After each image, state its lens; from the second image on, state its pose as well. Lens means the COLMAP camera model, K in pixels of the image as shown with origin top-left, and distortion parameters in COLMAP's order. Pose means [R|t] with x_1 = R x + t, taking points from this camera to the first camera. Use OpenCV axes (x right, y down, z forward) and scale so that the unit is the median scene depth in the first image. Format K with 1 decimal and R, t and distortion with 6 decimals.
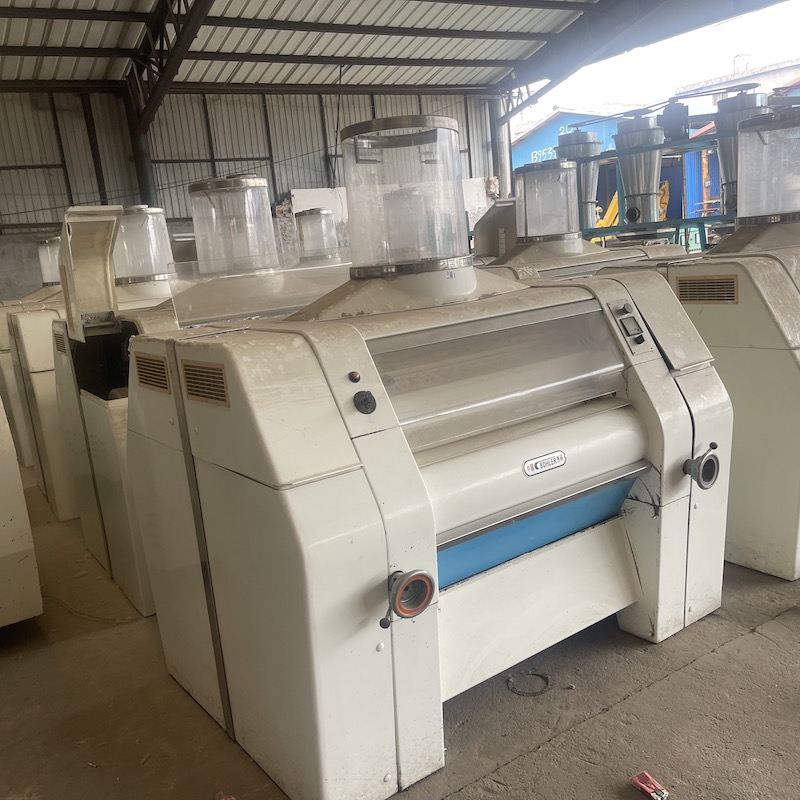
lens RADIAL K [[805.9, 0, 400.8], [0, 805.9, 406.6], [0, 0, 1]] dist [0.035017, 0.000000]
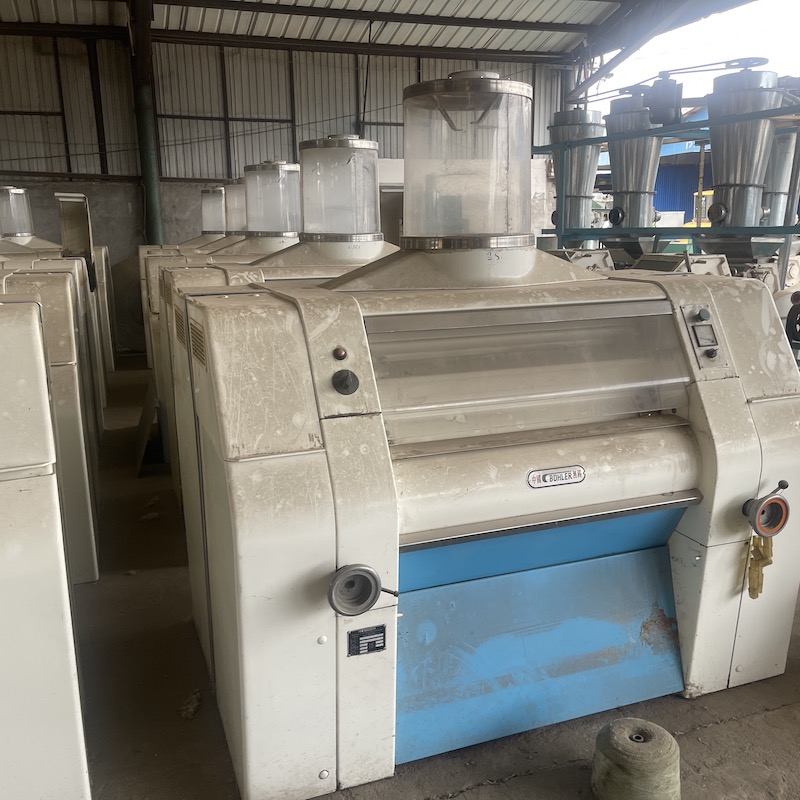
lens RADIAL K [[805.9, 0, 405.3], [0, 805.9, 408.6], [0, 0, 1]] dist [0.035017, 0.000000]
pose [[0.970657, 0.134118, -0.199591, 0.210423], [-0.127155, 0.990751, 0.047366, -0.044225], [0.204097, -0.020597, 0.978734, 0.120927]]
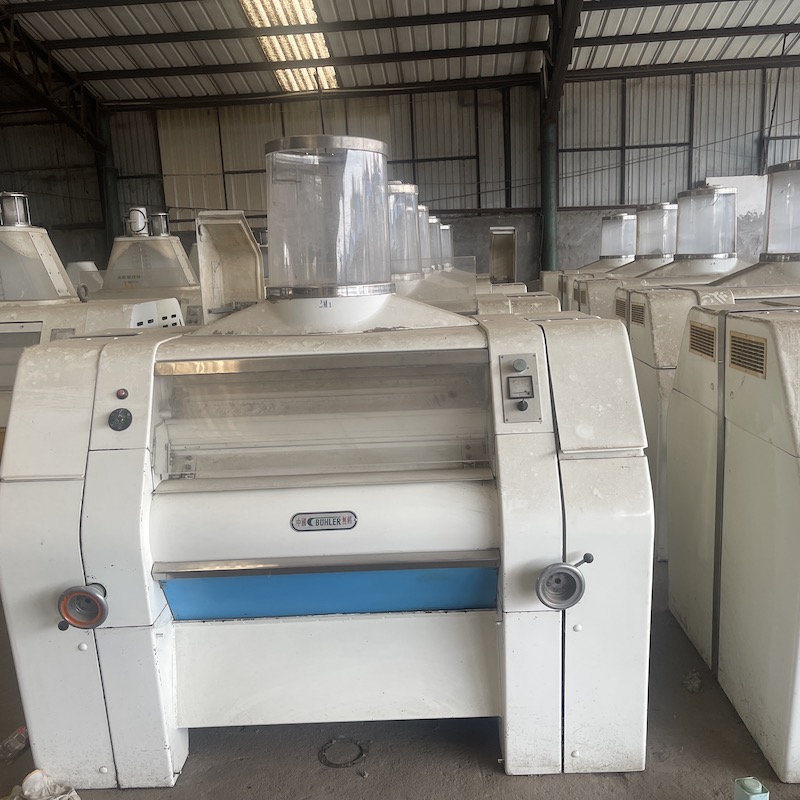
lens RADIAL K [[805.9, 0, 410.8], [0, 805.9, 406.1], [0, 0, 1]] dist [0.035017, 0.000000]
pose [[0.801882, 0.170724, -0.572571, 0.179390], [-0.156366, 0.984873, 0.074671, -0.033412], [0.576658, 0.029653, 0.816447, 0.073798]]
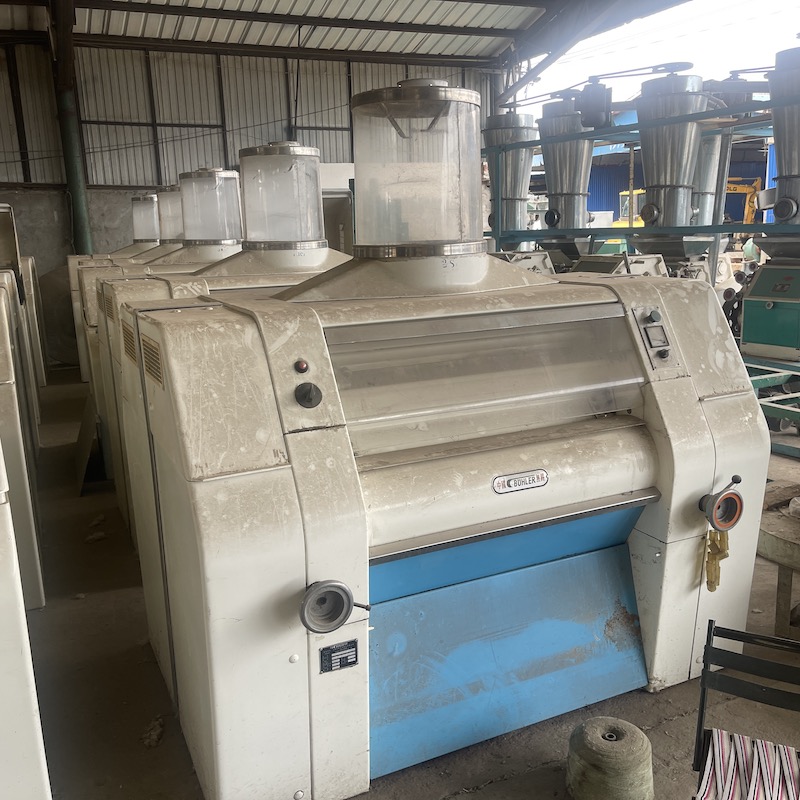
lens RADIAL K [[805.9, 0, 405.2], [0, 805.9, 407.4], [0, 0, 1]] dist [0.035017, 0.000000]
pose [[0.987148, 0.098300, -0.125996, 0.204540], [-0.094672, 0.994911, 0.034483, -0.045313], [0.128745, -0.022112, 0.991431, 0.121263]]
